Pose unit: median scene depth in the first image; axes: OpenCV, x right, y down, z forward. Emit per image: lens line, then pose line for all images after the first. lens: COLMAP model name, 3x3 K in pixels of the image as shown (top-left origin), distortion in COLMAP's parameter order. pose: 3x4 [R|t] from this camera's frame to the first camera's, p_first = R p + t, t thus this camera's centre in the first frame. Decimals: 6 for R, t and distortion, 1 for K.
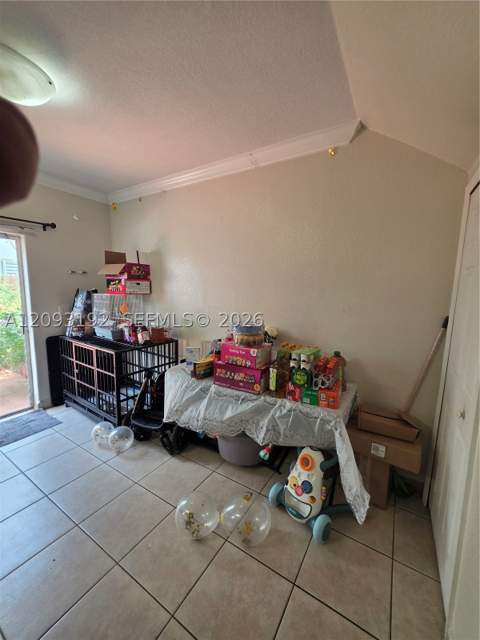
lens RADIAL K [[254.7, 0, 241.2], [0, 254.7, 320.1], [0, 0, 1]] dist [0.000495, -0.000053]
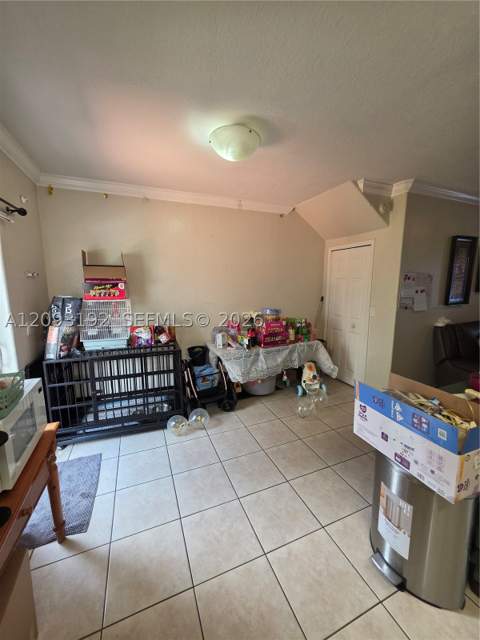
lens RADIAL K [[254.7, 0, 239.0], [0, 254.7, 319.1], [0, 0, 1]] dist [0.000495, -0.000053]
pose [[0.594249, -0.137495, 0.792441, -1.510739], [0.119214, 0.989453, 0.082279, -0.086550], [-0.795397, 0.045576, 0.604373, 0.138216]]
